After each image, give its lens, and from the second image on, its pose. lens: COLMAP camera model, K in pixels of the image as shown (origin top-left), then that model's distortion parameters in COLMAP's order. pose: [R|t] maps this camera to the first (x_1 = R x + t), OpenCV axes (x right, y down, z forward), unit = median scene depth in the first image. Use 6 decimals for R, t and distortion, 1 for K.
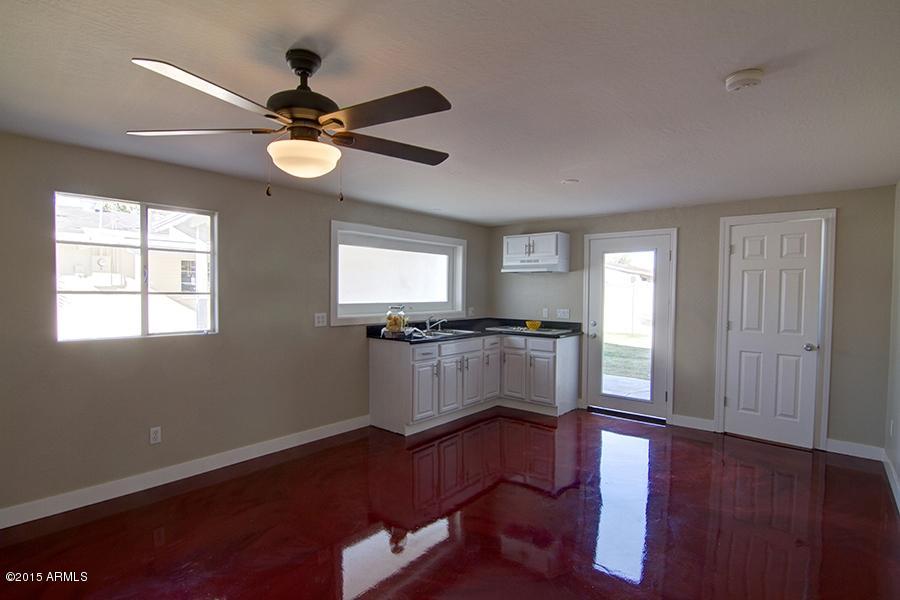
lens RADIAL K [[460.7, 0, 450.6], [0, 460.7, 301.2], [0, 0, 1]] dist [-0.023179, -0.000484]
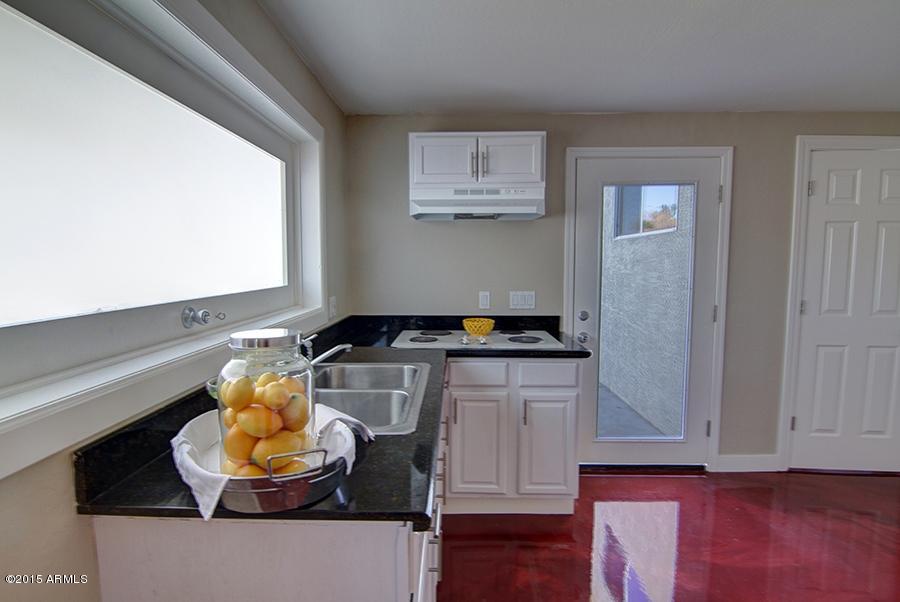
lens RADIAL K [[460.7, 0, 451.0], [0, 460.7, 302.0], [0, 0, 1]] dist [-0.023179, -0.000484]
pose [[0.782467, -0.060738, 0.619722, -0.166949], [0.024891, 0.997487, 0.066335, -0.009008], [-0.622194, -0.036479, 0.782013, 0.765347]]
